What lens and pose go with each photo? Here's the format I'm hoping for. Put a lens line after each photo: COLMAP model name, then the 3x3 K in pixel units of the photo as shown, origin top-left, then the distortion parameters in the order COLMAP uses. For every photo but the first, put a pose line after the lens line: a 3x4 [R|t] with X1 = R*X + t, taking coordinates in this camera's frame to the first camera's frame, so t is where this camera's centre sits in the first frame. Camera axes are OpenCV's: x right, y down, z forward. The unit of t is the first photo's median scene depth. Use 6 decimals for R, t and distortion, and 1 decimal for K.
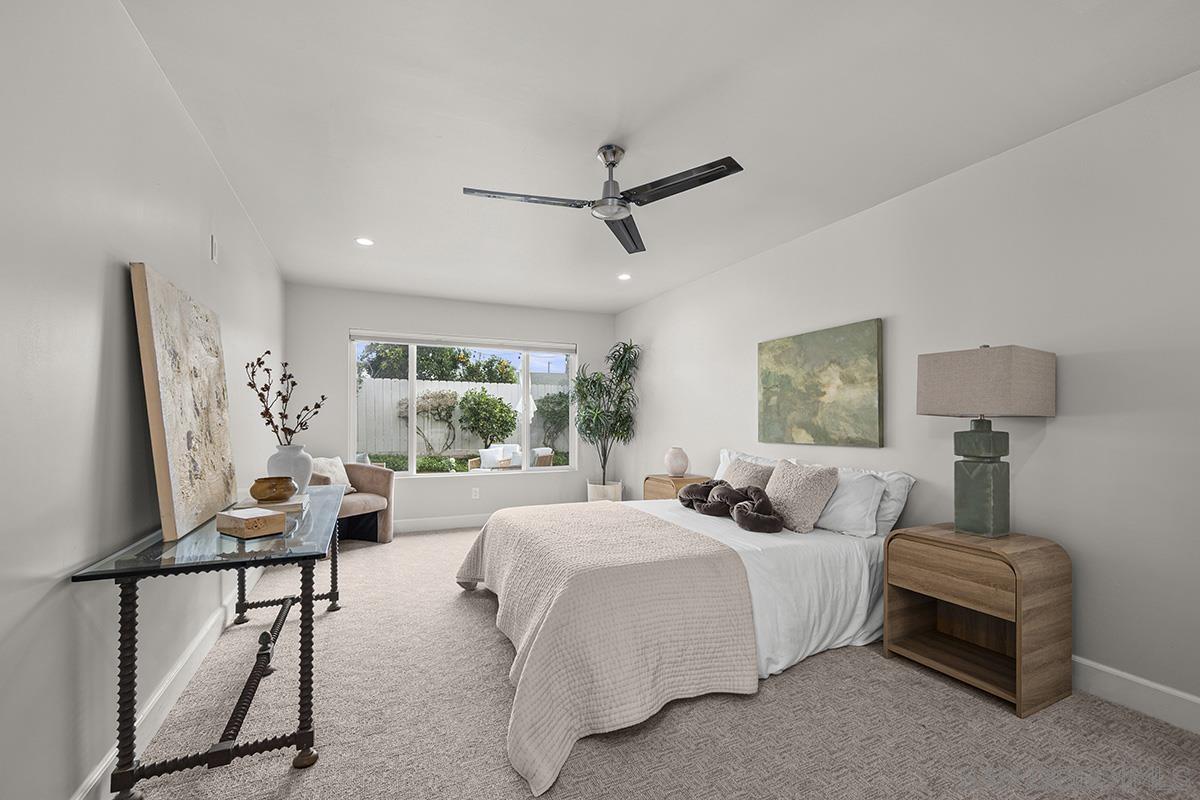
lens RADIAL K [[511.1, 0, 600.7], [0, 511.1, 409.3], [0, 0, 1]] dist [0.000184, -0.000682]
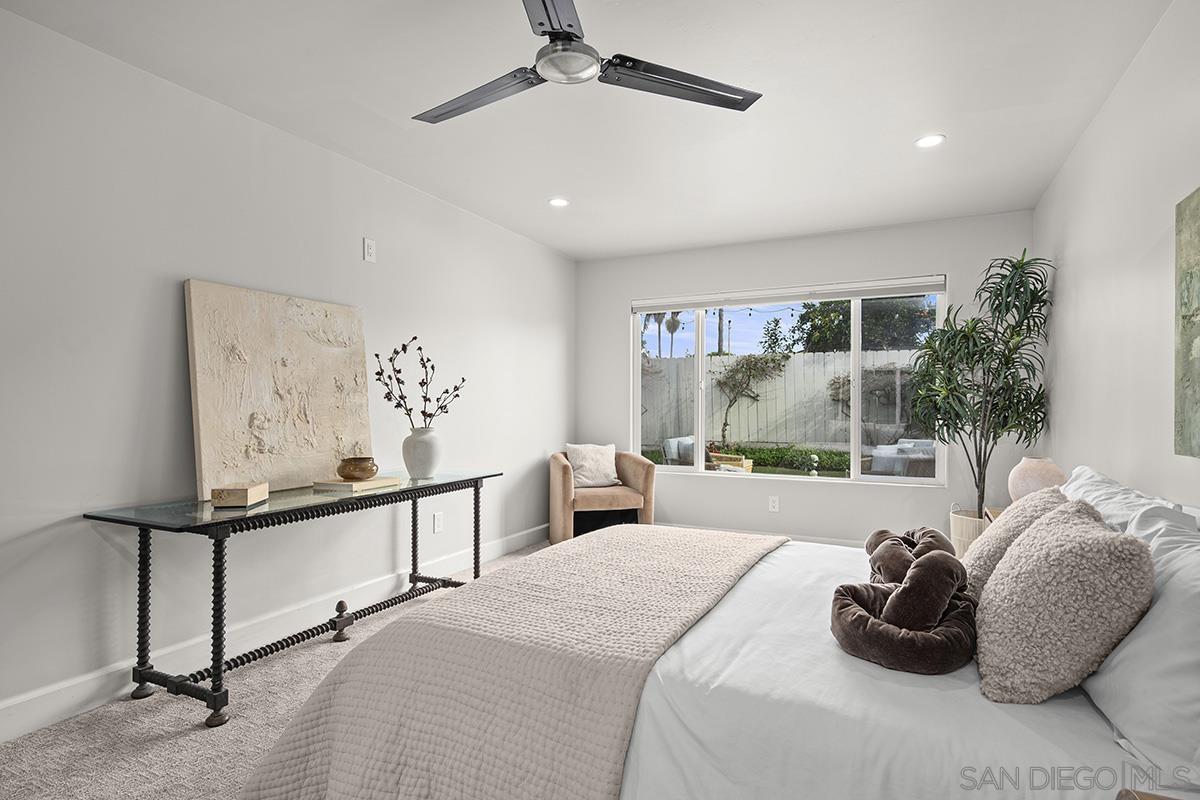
lens RADIAL K [[627.6, 0, 601.4], [0, 627.6, 401.0], [0, 0, 1]] dist [0.001246, -0.000536]
pose [[0.632473, -0.007852, -0.774542, 0.511005], [0.019711, 0.999788, 0.005960, 0.014293], [0.774331, -0.019037, 0.632494, 0.434760]]
